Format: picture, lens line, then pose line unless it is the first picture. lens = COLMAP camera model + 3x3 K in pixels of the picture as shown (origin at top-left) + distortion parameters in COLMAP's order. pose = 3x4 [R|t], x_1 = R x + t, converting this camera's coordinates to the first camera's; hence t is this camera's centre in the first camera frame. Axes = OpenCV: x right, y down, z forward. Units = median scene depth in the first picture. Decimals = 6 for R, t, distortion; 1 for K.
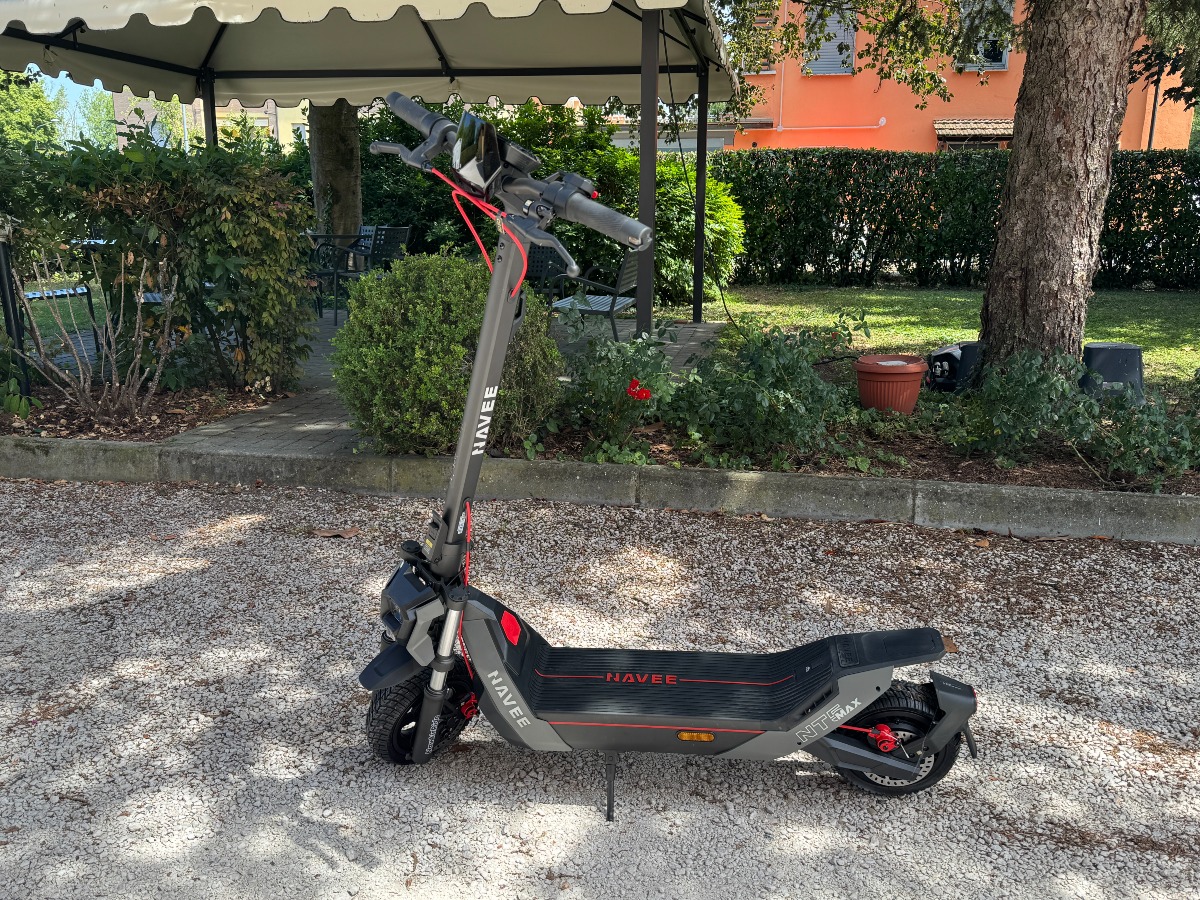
lens RADIAL K [[996.6, 0, 580.6], [0, 996.6, 441.4], [0, 0, 1]] dist [0.041443, -0.076503]
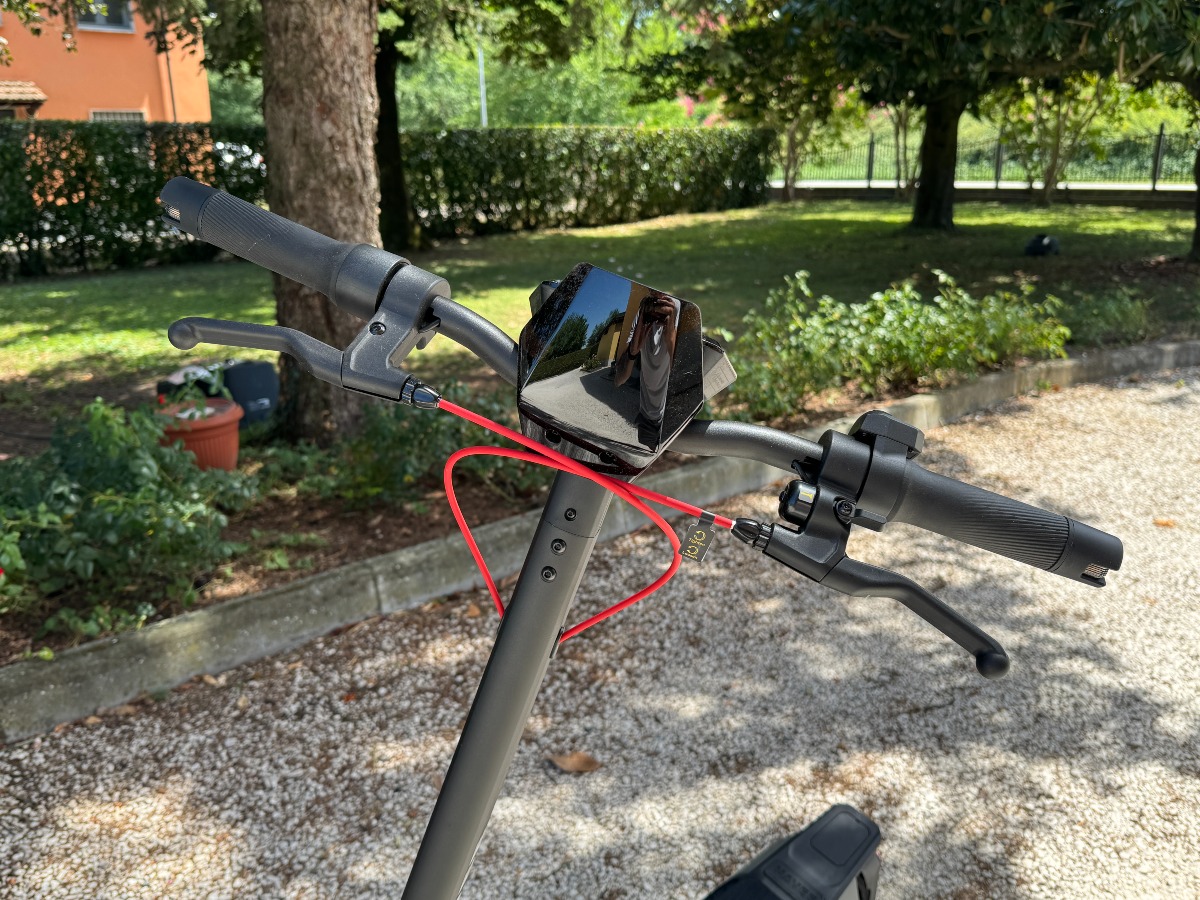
lens RADIAL K [[996.6, 0, 608.7], [0, 996.6, 449.4], [0, 0, 1]] dist [0.041443, -0.076503]
pose [[0.587186, -0.234749, 0.774665, -0.169417], [0.197867, 0.969617, 0.143845, -0.133683], [-0.784896, 0.068817, 0.615795, 0.324761]]
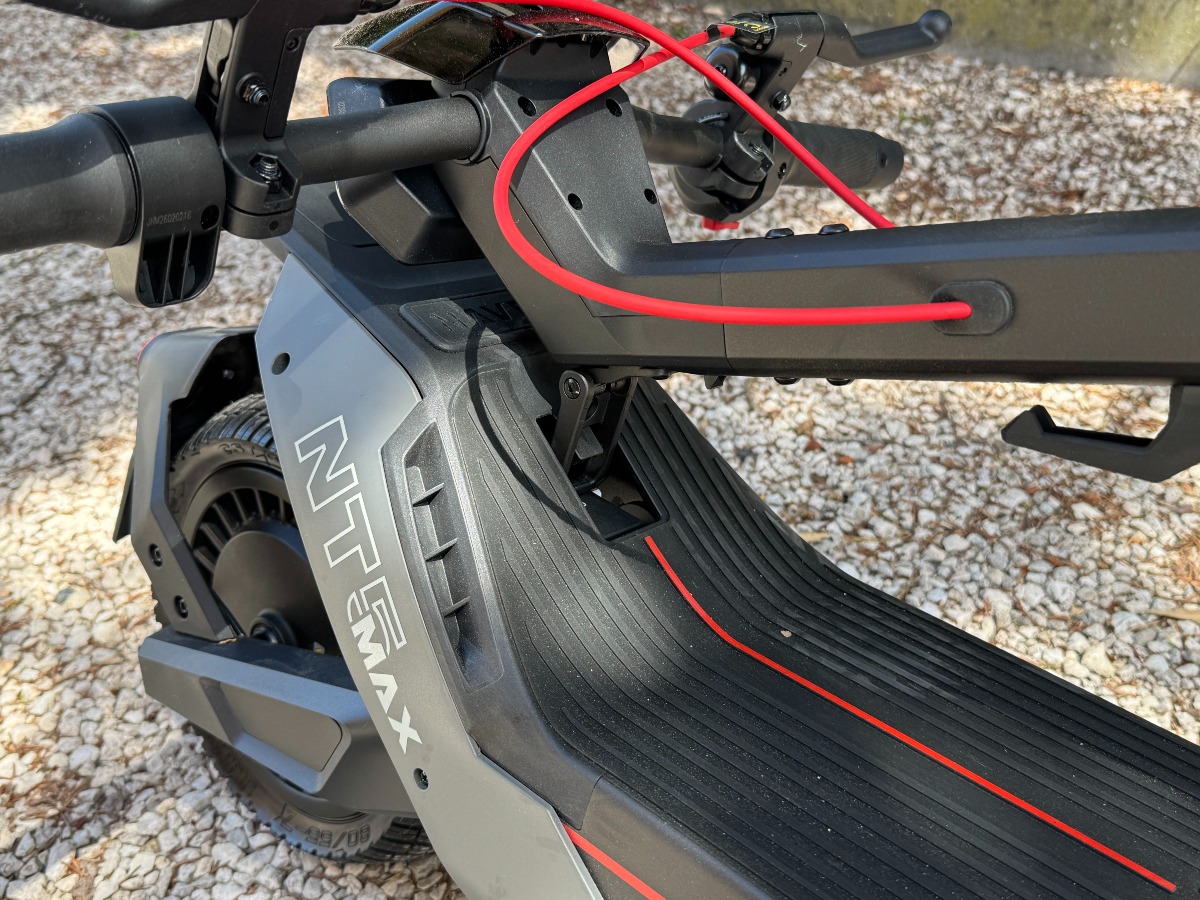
lens RADIAL K [[1208.5, 0, 600.3], [0, 1208.5, 429.7], [0, 0, 1]] dist [0.043622, 0.000000]
pose [[0.902186, 0.210708, -0.376381, -0.113624], [-0.063620, 0.928028, 0.367037, 0.029568], [0.426630, -0.307190, 0.850659, 0.580063]]
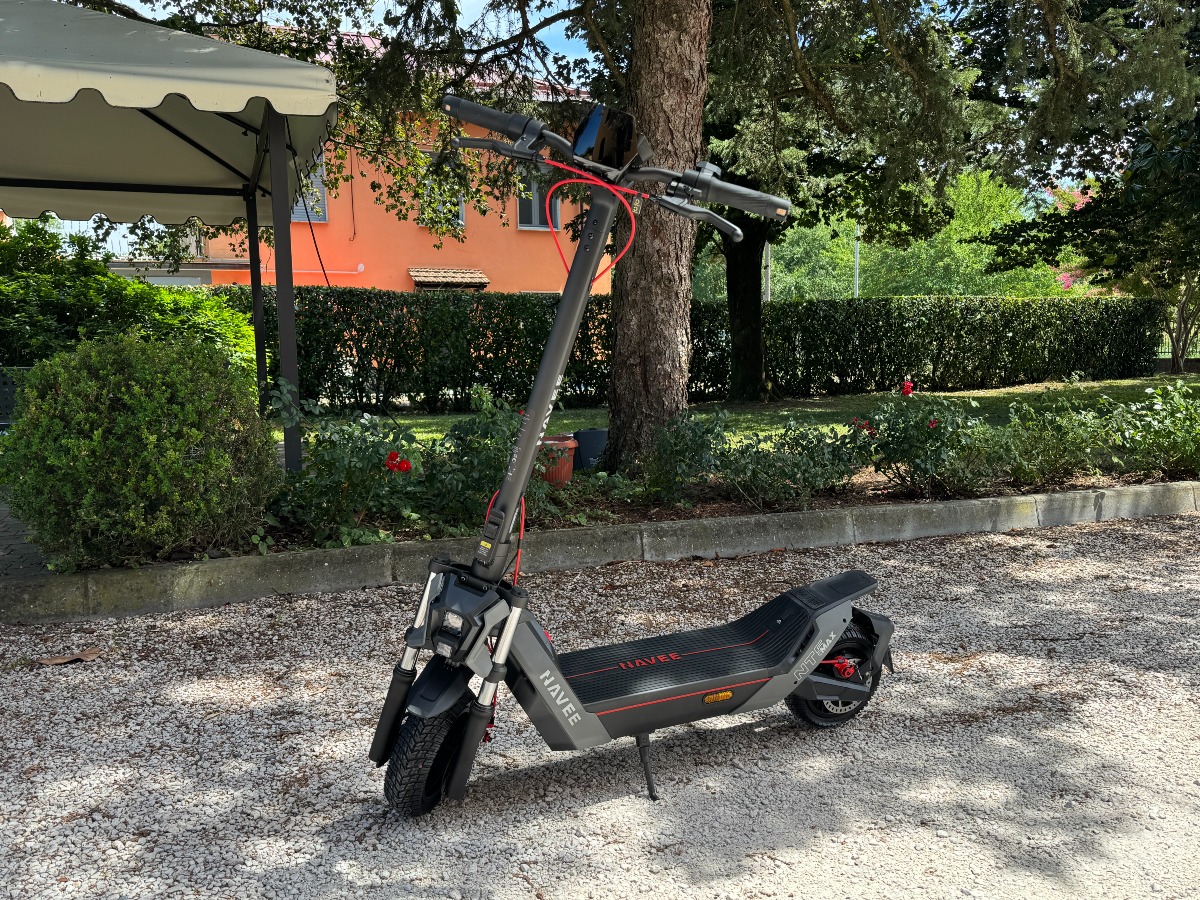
lens RADIAL K [[996.6, 0, 608.1], [0, 996.6, 440.7], [0, 0, 1]] dist [0.041443, -0.076503]
pose [[0.843359, -0.057596, 0.534254, -0.294875], [0.136729, 0.984516, -0.109699, 0.065655], [-0.519663, 0.165564, 0.838176, 0.055014]]
